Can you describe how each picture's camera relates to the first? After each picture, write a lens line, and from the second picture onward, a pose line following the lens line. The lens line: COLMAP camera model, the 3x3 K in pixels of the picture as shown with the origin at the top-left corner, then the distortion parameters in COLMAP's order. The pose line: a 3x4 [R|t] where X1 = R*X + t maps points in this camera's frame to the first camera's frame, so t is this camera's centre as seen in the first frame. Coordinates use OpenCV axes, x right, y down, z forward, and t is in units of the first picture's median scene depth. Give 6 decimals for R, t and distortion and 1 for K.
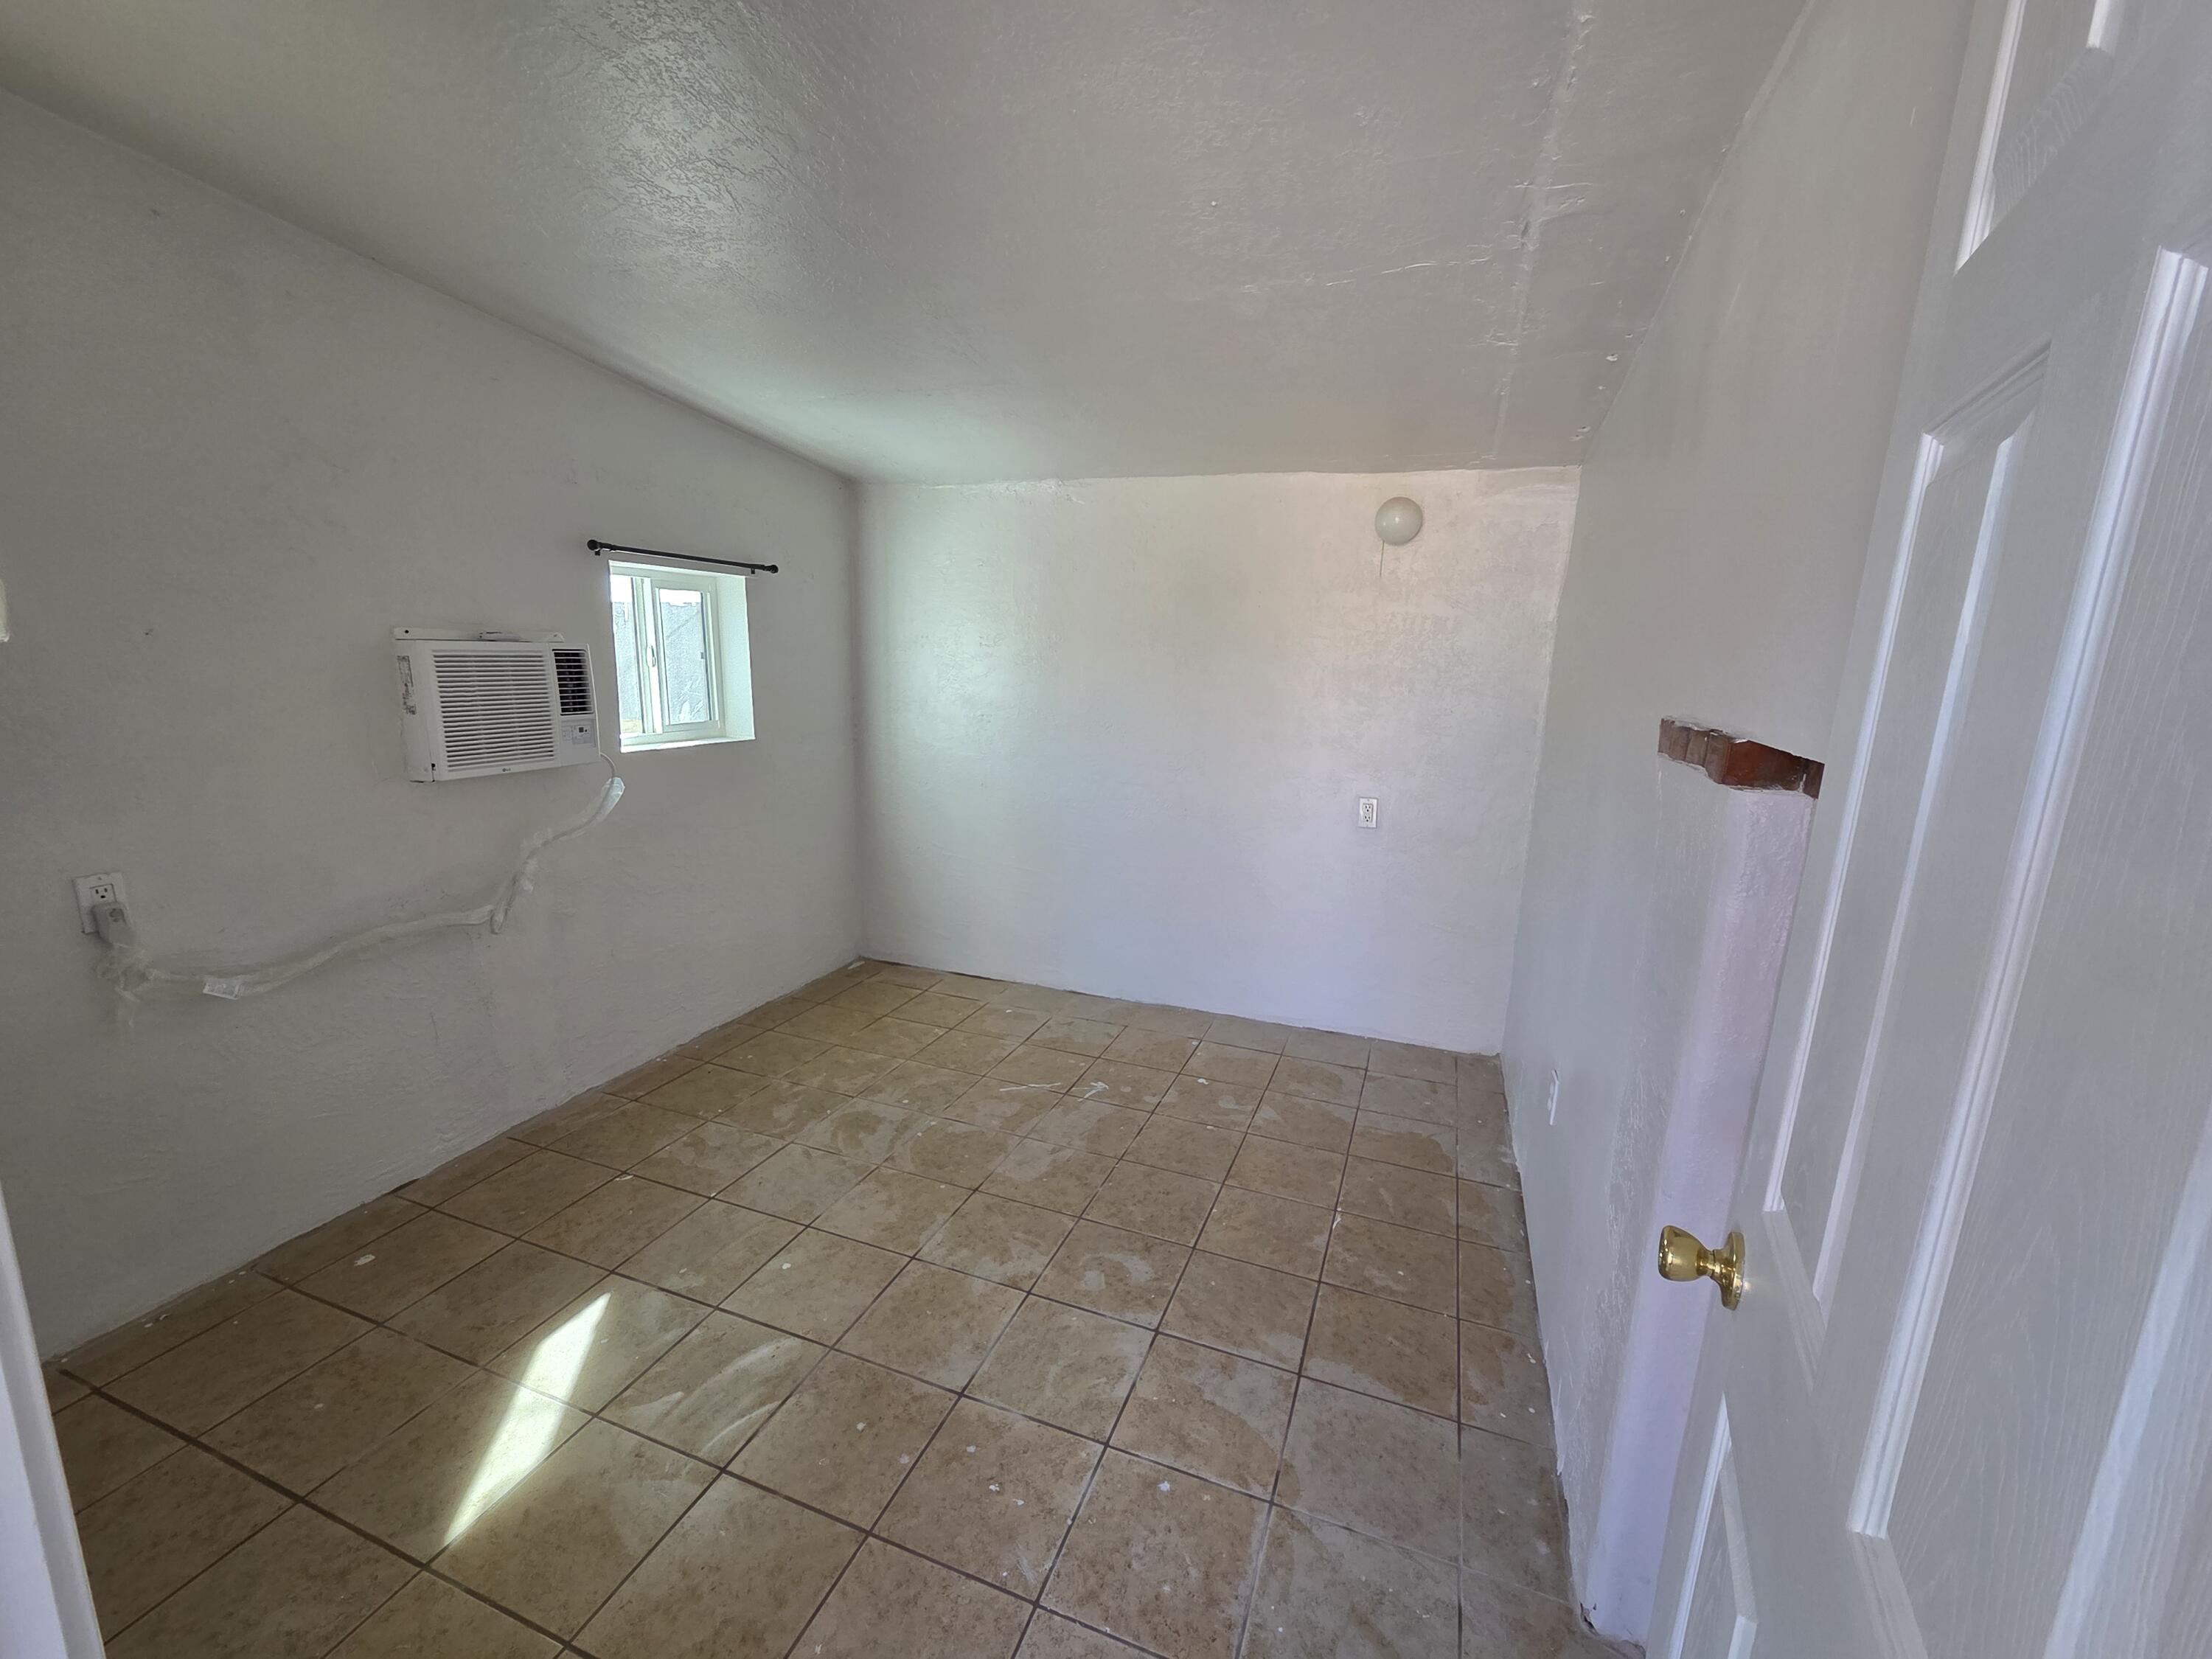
lens RADIAL K [[906.3, 0, 1112.4], [0, 906.3, 835.0], [0, 0, 1]] dist [0.001430, 0.000096]
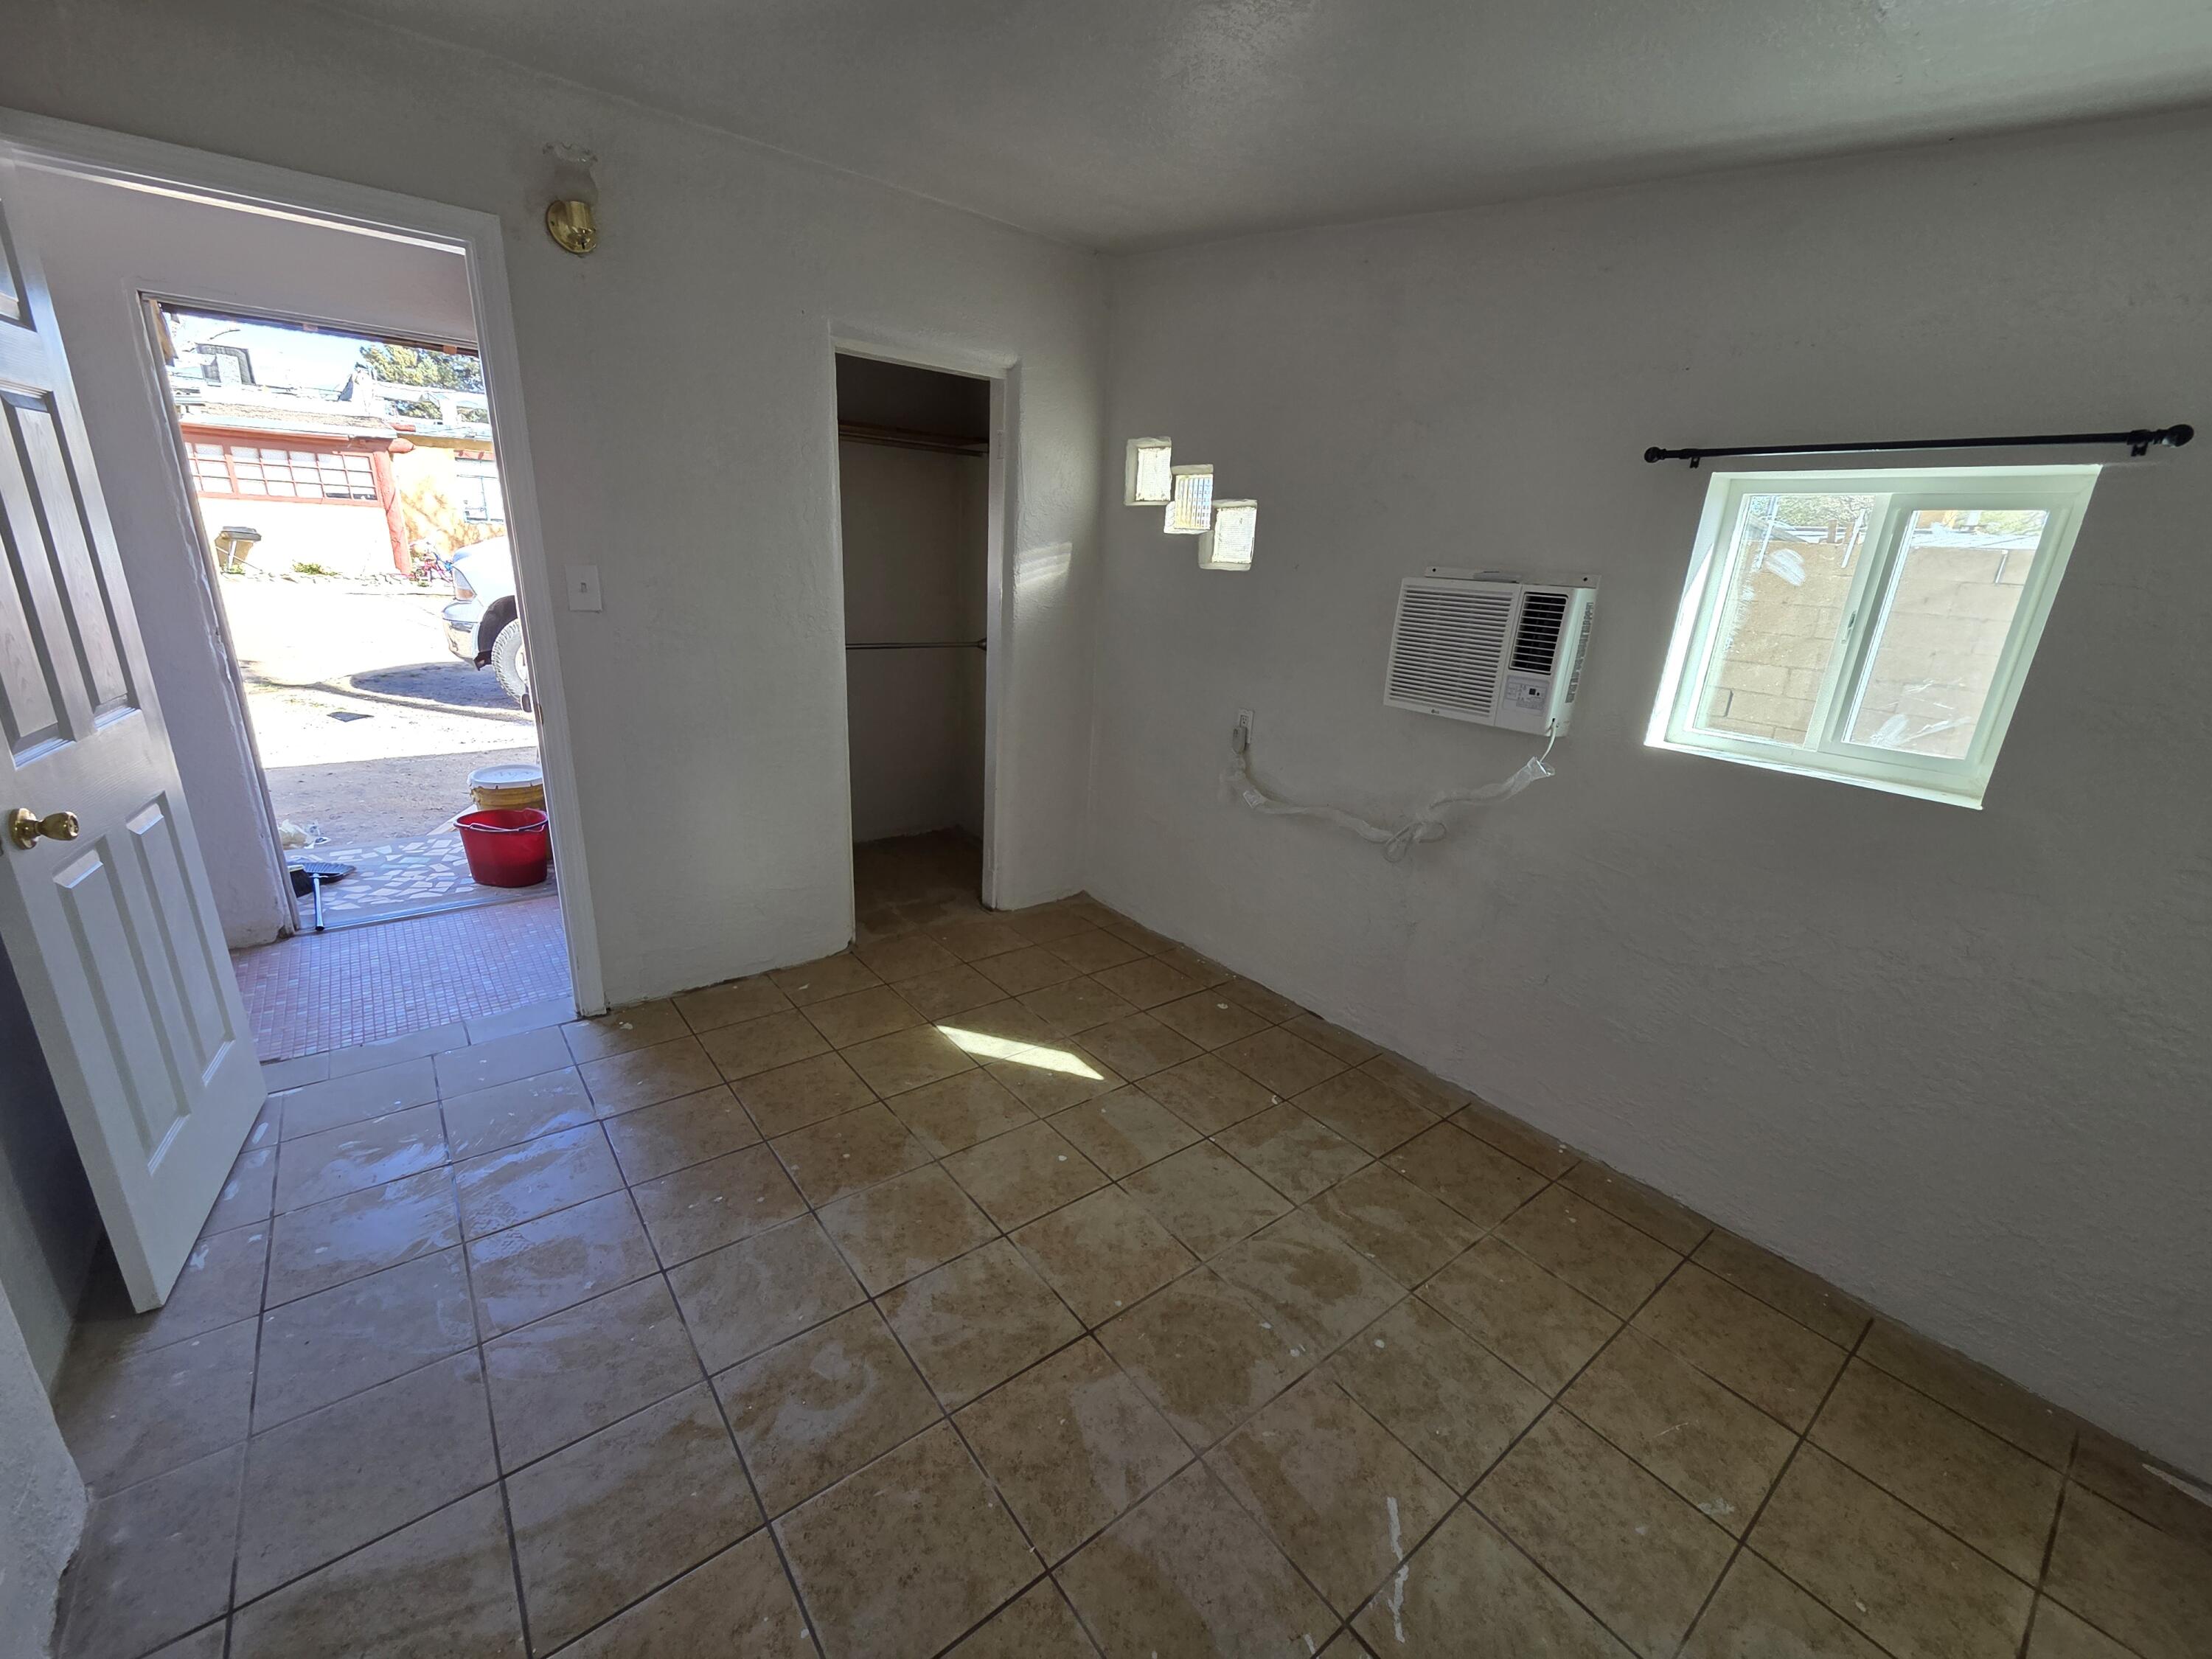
lens RADIAL K [[906.3, 0, 1112.0], [0, 906.3, 836.4], [0, 0, 1]] dist [0.001430, 0.000096]
pose [[-0.513176, 0.201773, -0.834229, 0.367160], [-0.242795, 0.898145, 0.366588, -0.230162], [0.823226, 0.390671, -0.411916, 1.192123]]
